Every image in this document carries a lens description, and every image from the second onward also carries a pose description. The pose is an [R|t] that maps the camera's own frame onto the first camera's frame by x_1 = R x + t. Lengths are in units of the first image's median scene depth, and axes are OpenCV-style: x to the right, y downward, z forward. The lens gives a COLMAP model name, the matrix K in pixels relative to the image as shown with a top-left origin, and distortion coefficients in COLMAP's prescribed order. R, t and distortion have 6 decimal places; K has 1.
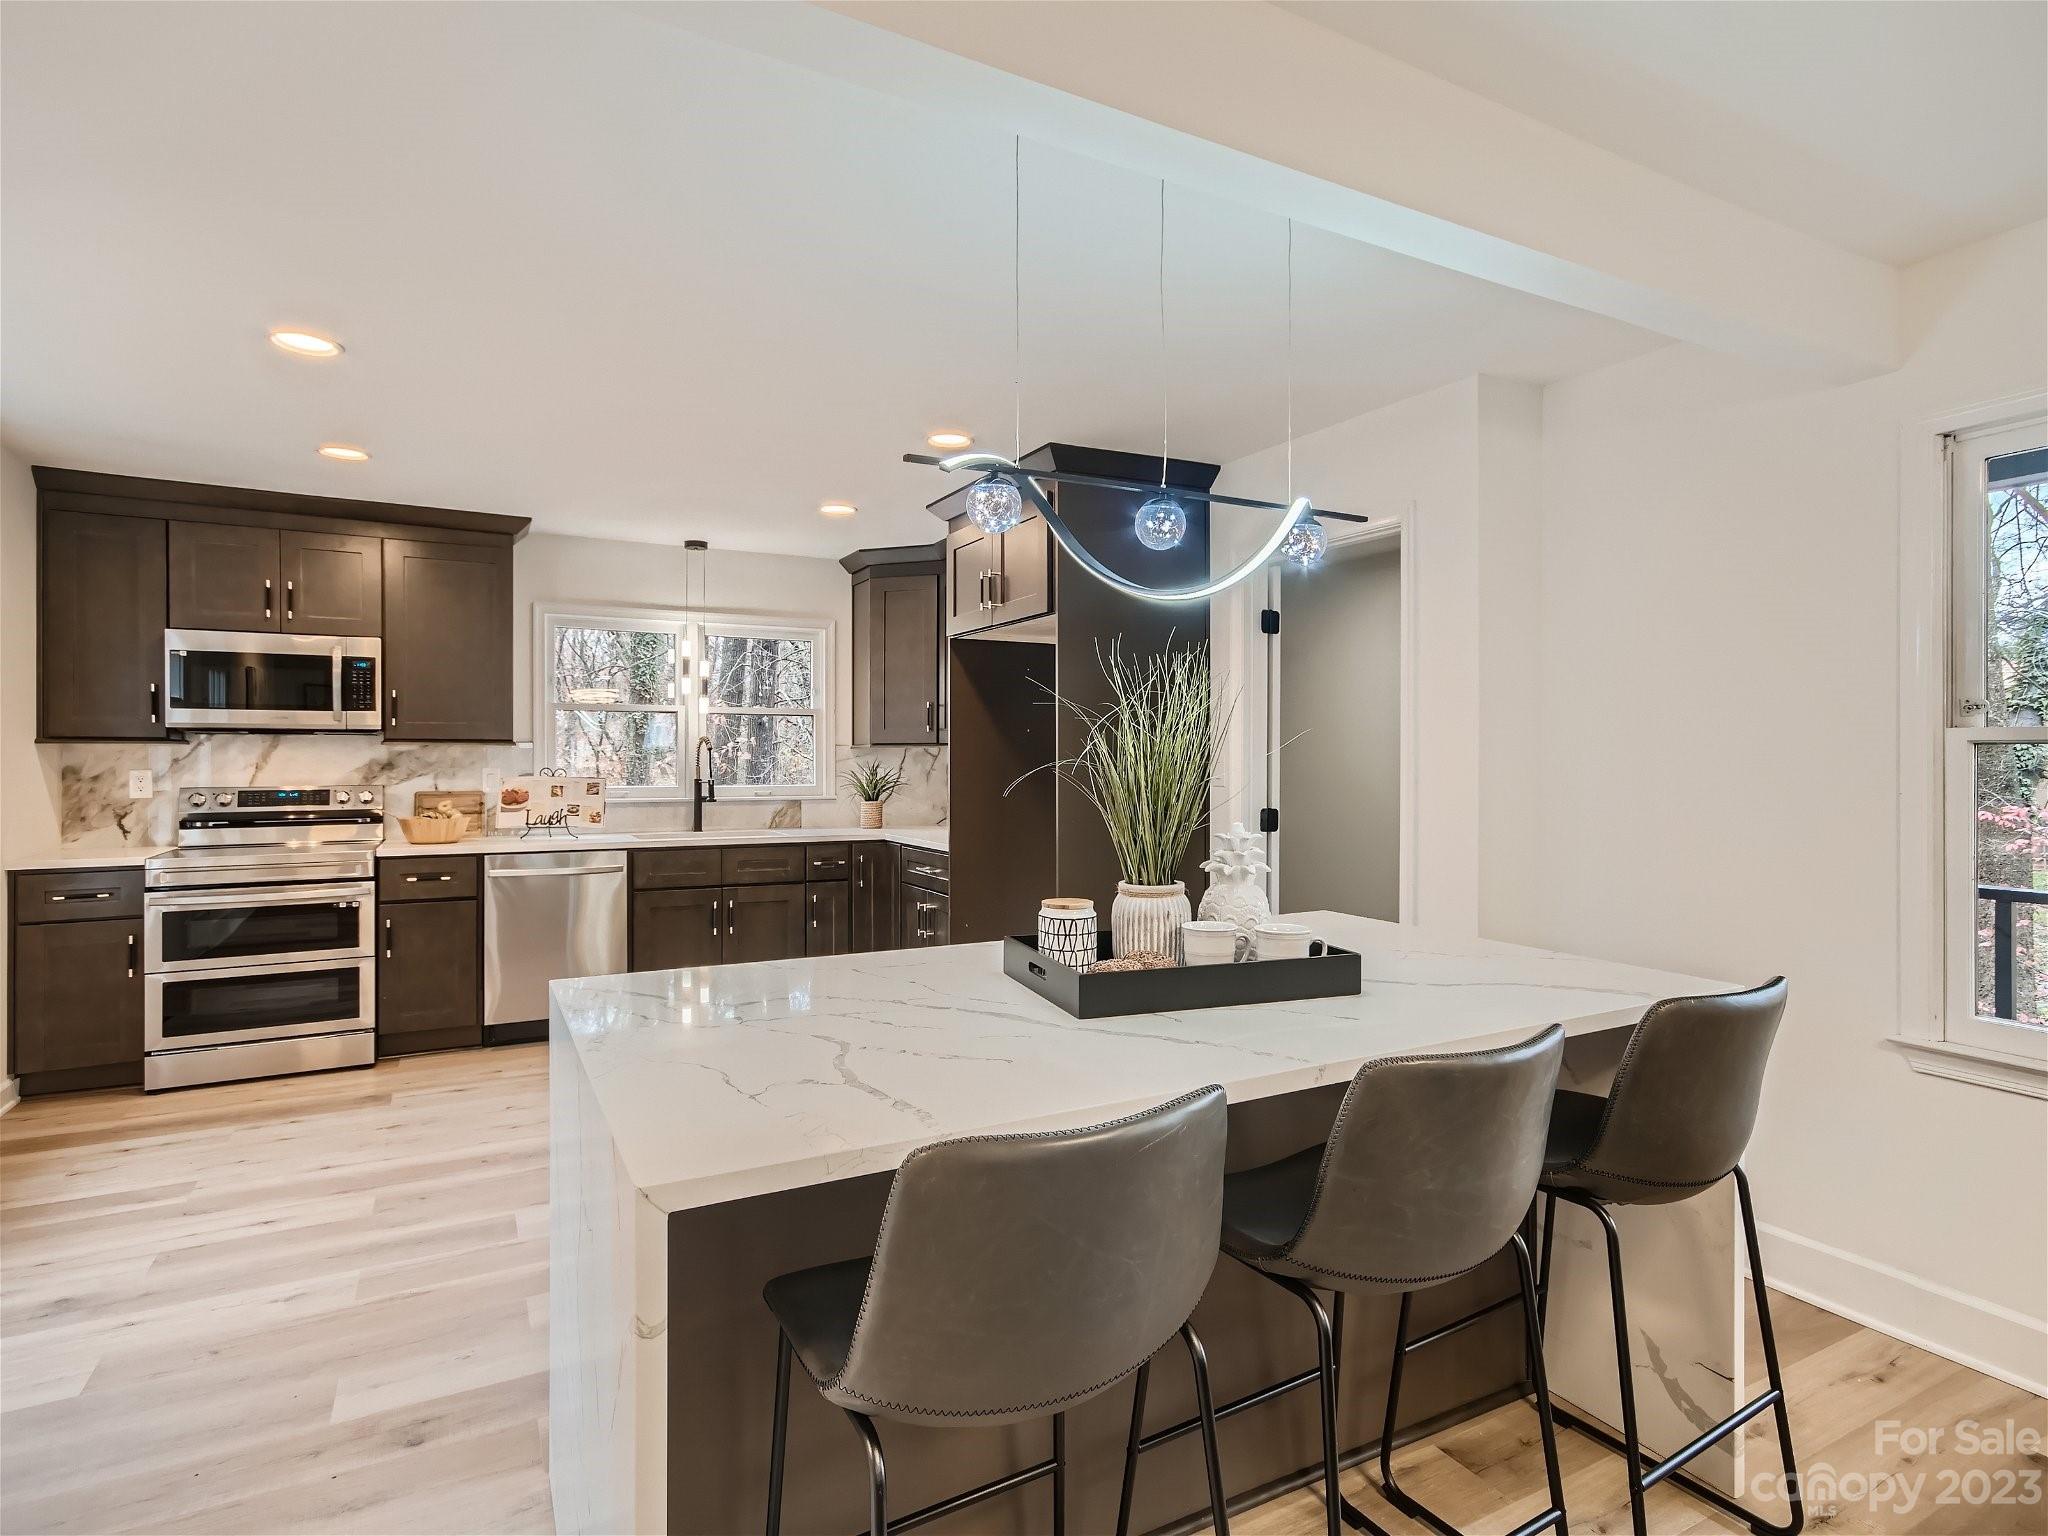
lens RADIAL K [[1110.6, 0, 1022.2], [0, 1110.6, 779.6], [0, 0, 1]] dist [-0.004792, 0.030038]
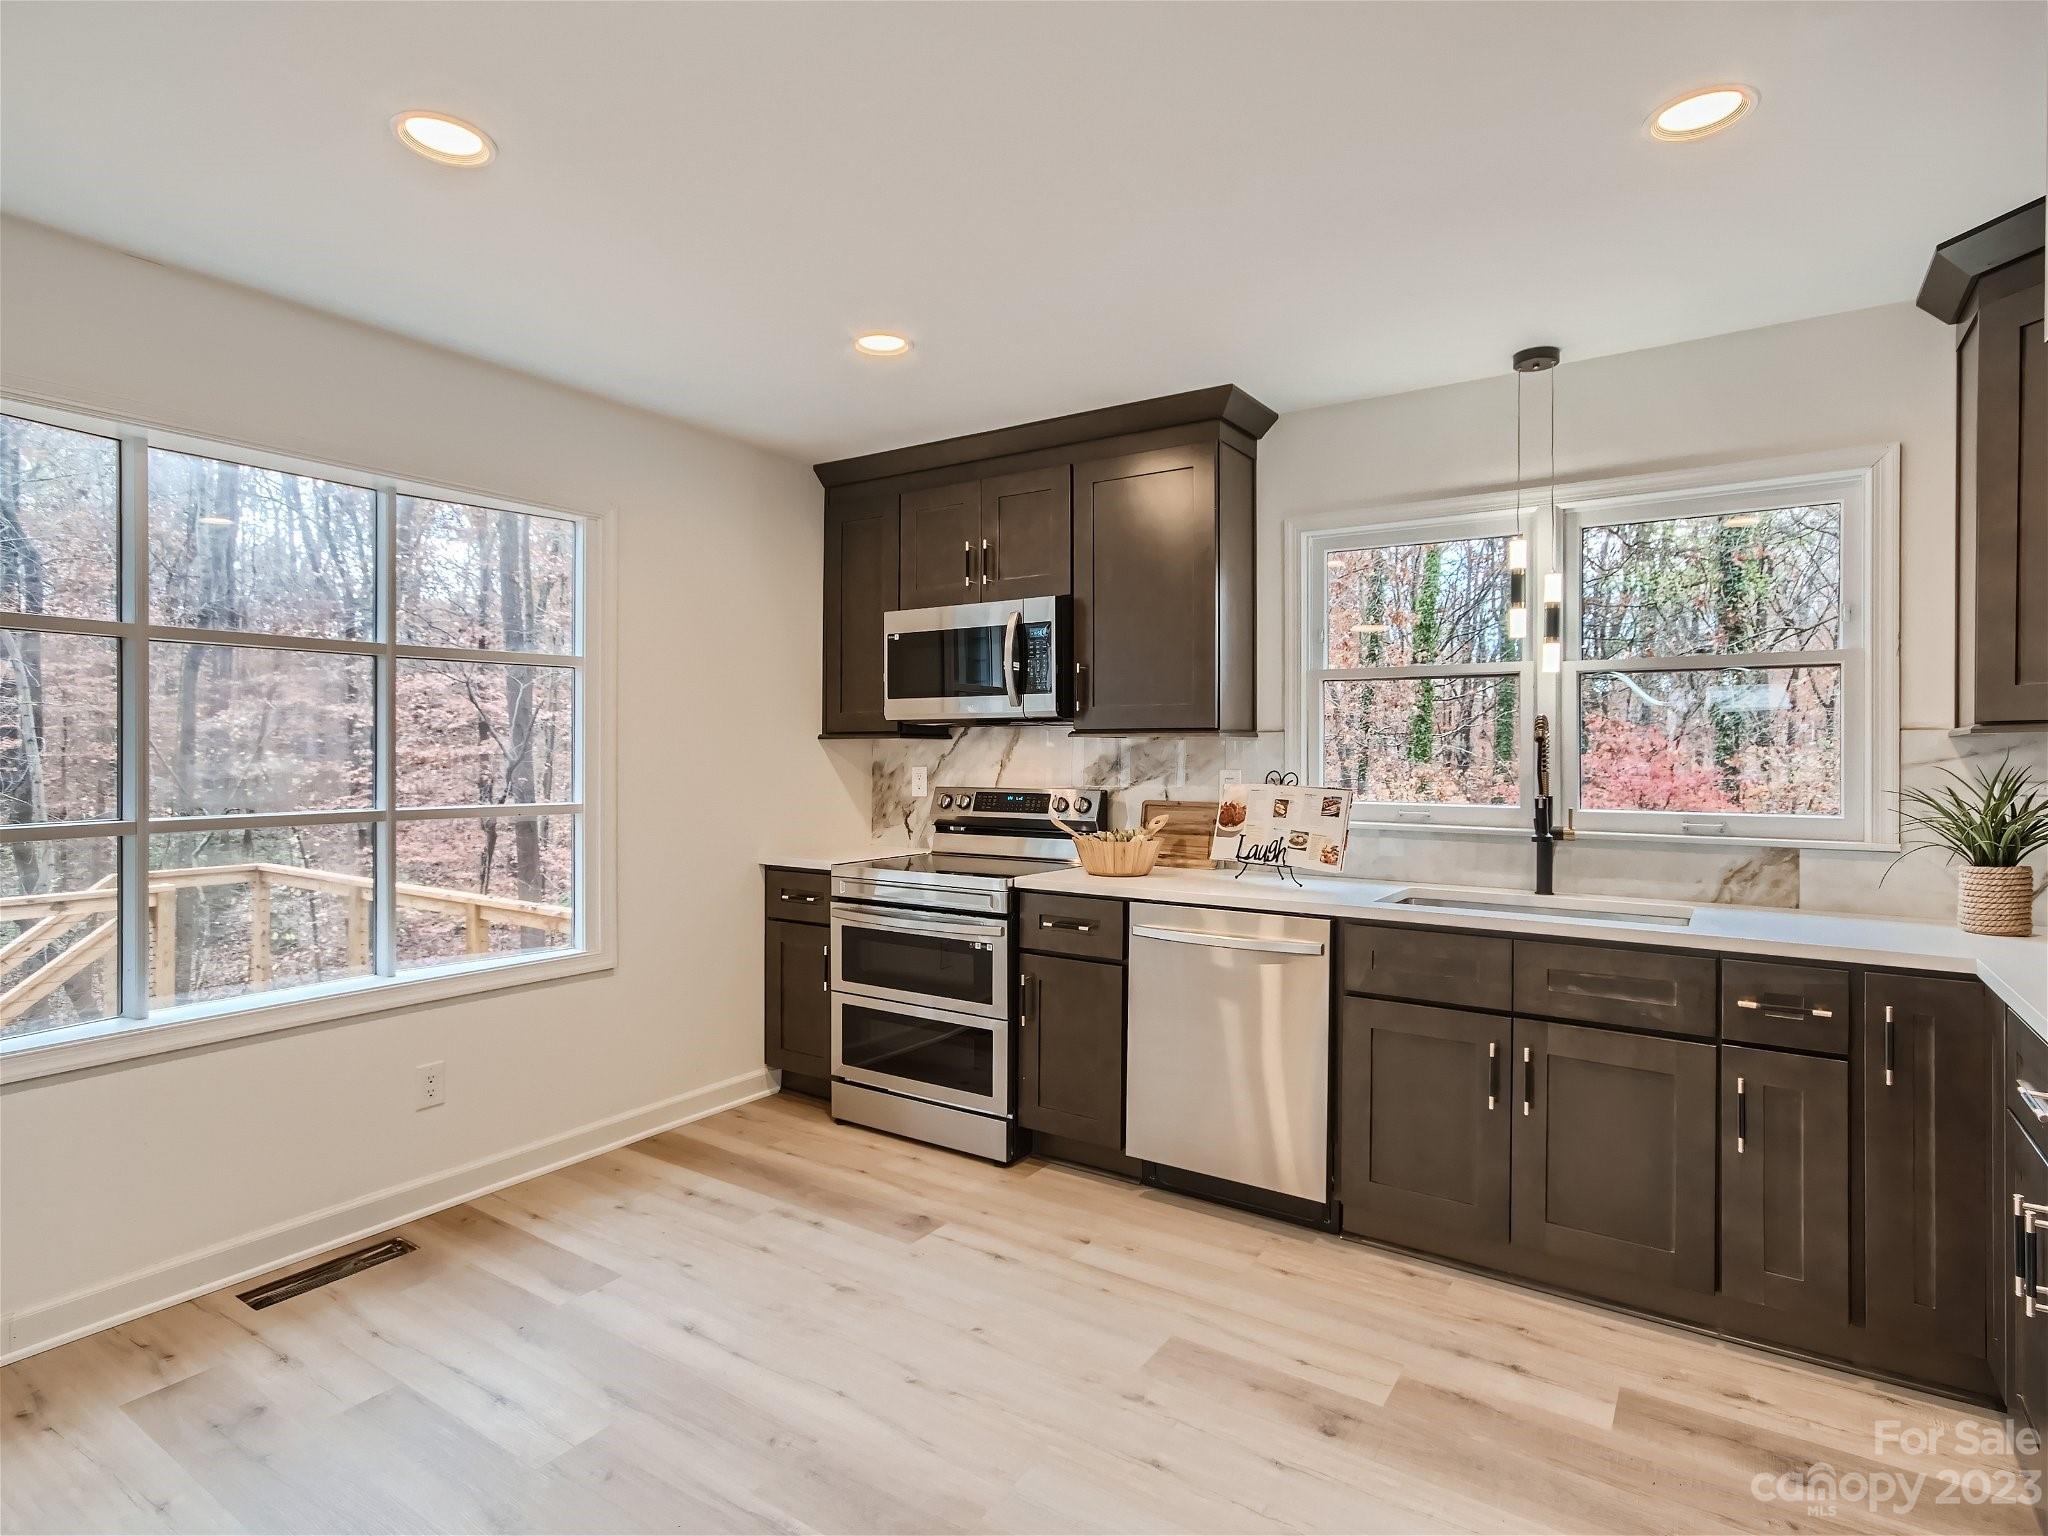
lens RADIAL K [[1067.3, 0, 1025.5], [0, 1067.3, 762.6], [0, 0, 1]] dist [-0.032558, 0.026507]
pose [[0.462864, 0.008619, -0.886387, 0.052969], [-0.022099, 0.999754, -0.001819, -0.012362], [0.886154, 0.020430, 0.462941, 0.656245]]
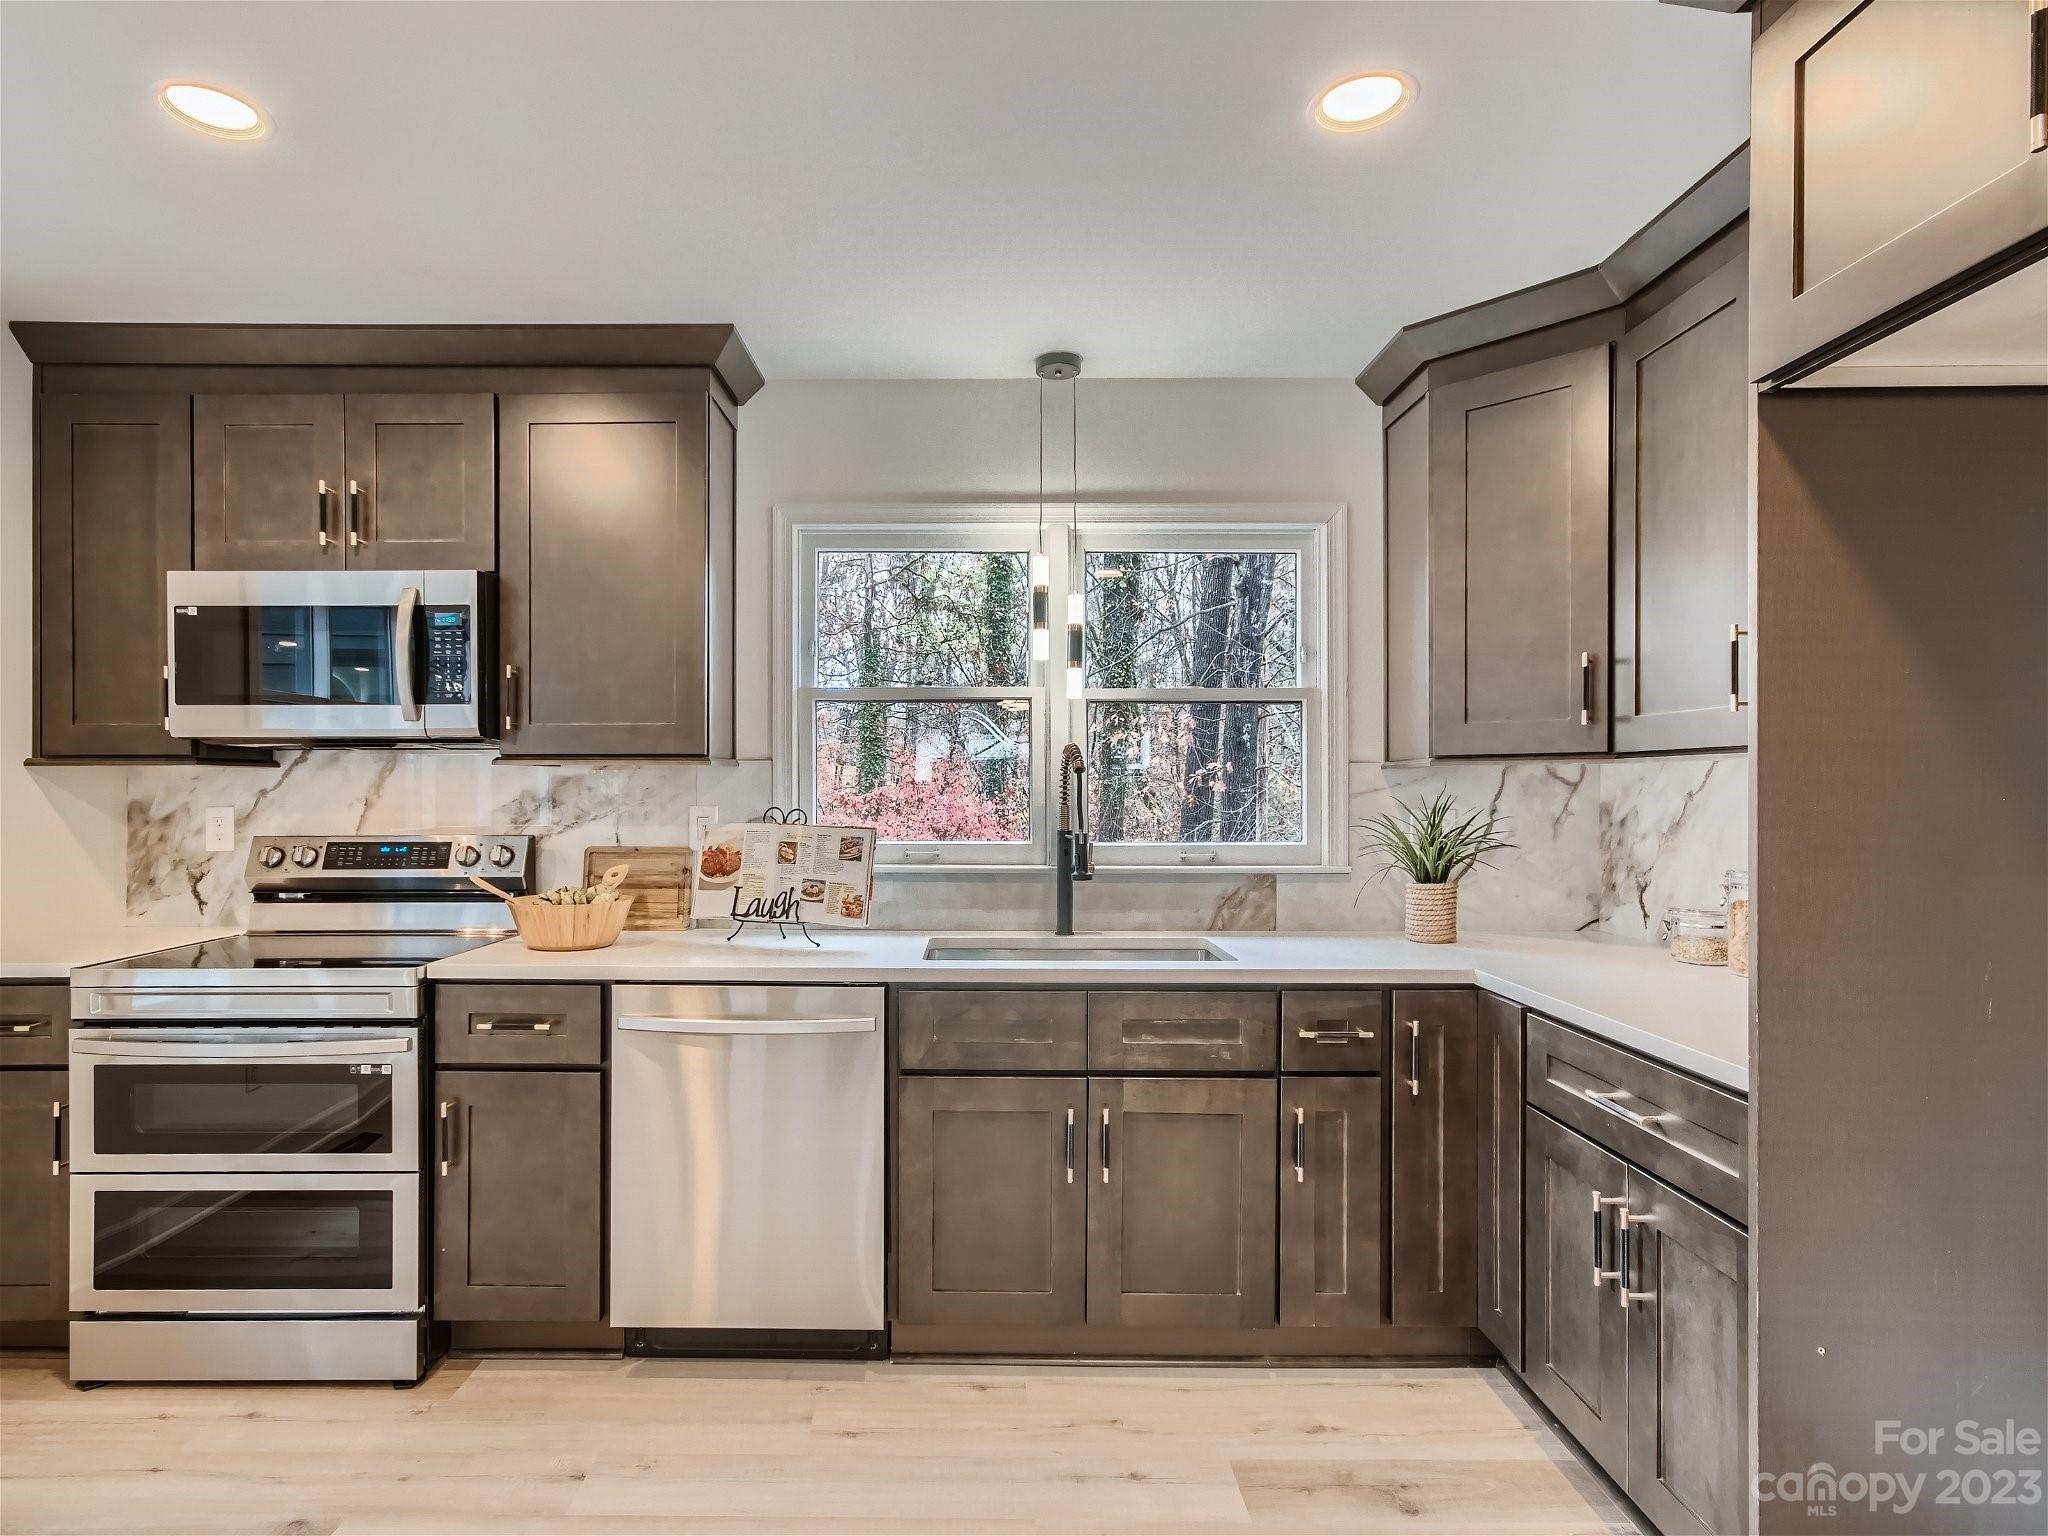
lens RADIAL K [[1077.3, 0, 952.7], [0, 1077.3, 788.3], [0, 0, 1]] dist [-0.026998, 0.029309]
pose [[0.873164, 0.000170, -0.487426, -0.118336], [-0.009592, 0.999812, -0.016833, -0.013149], [0.487332, 0.019374, 0.873002, 0.662305]]
